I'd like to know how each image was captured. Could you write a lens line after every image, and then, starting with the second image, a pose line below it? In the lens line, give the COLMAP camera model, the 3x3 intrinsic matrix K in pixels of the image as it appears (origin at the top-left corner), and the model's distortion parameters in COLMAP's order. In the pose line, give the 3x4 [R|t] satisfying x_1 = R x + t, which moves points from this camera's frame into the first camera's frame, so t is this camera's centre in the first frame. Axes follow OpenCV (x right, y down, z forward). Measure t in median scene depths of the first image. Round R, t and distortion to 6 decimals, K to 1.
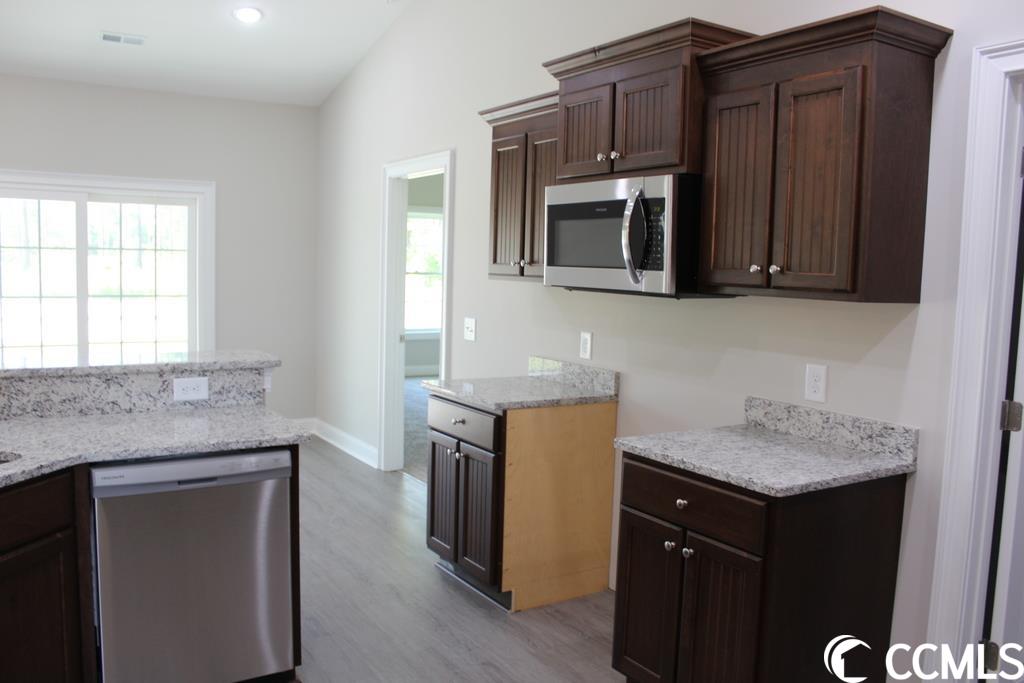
lens RADIAL K [[855.6, 0, 507.5], [0, 855.6, 342.0], [0, 0, 1]] dist [-0.112635, 0.052107]
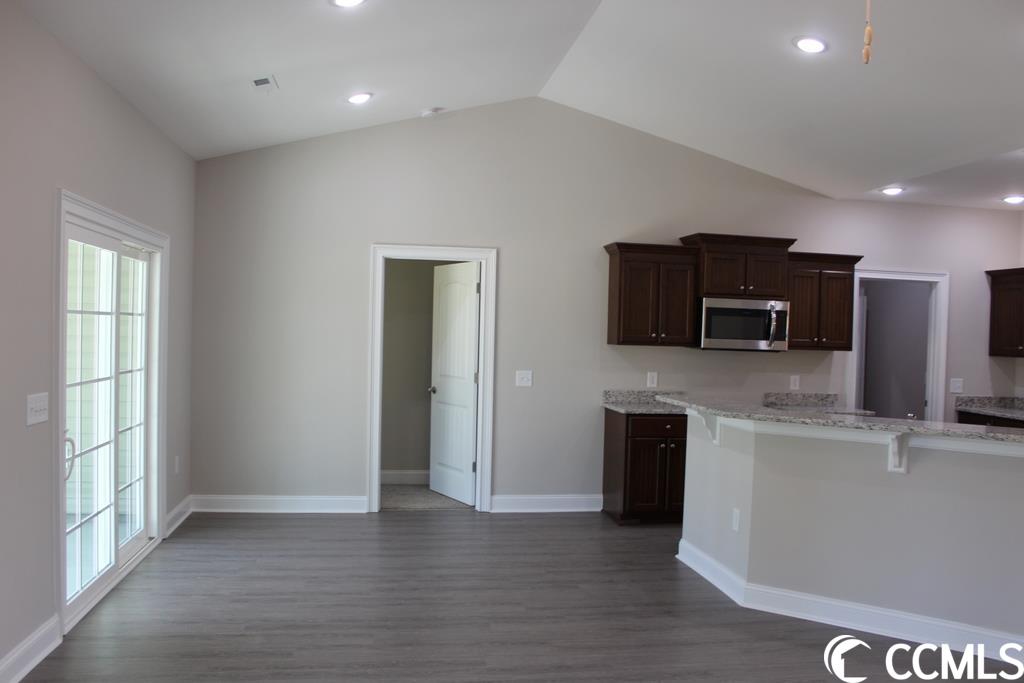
lens RADIAL K [[855.6, 0, 519.8], [0, 855.6, 340.2], [0, 0, 1]] dist [-0.112635, 0.052107]
pose [[0.370555, -0.029557, 0.928340, -2.161961], [0.063309, 0.997973, 0.006503, -0.139733], [-0.926650, 0.056362, 0.371675, 0.759303]]
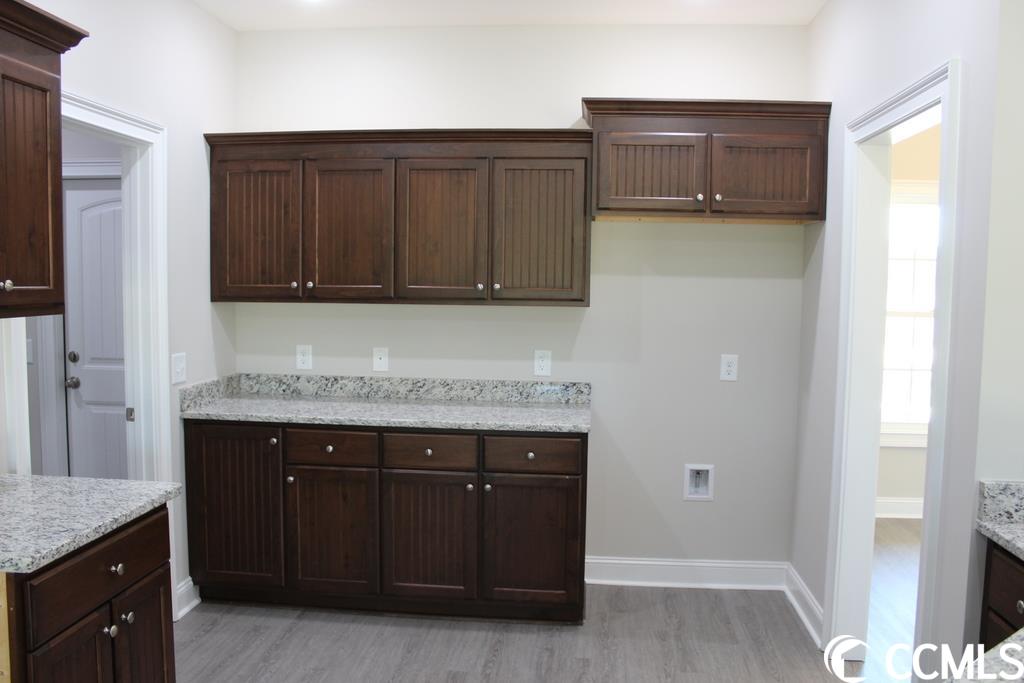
lens RADIAL K [[855.6, 0, 492.6], [0, 855.6, 353.8], [0, 0, 1]] dist [-0.112635, 0.052107]
pose [[-0.782950, -0.094206, 0.614910, -0.469377], [0.018988, 0.984388, 0.174987, -0.128349], [-0.621795, 0.148682, -0.768937, 1.129057]]
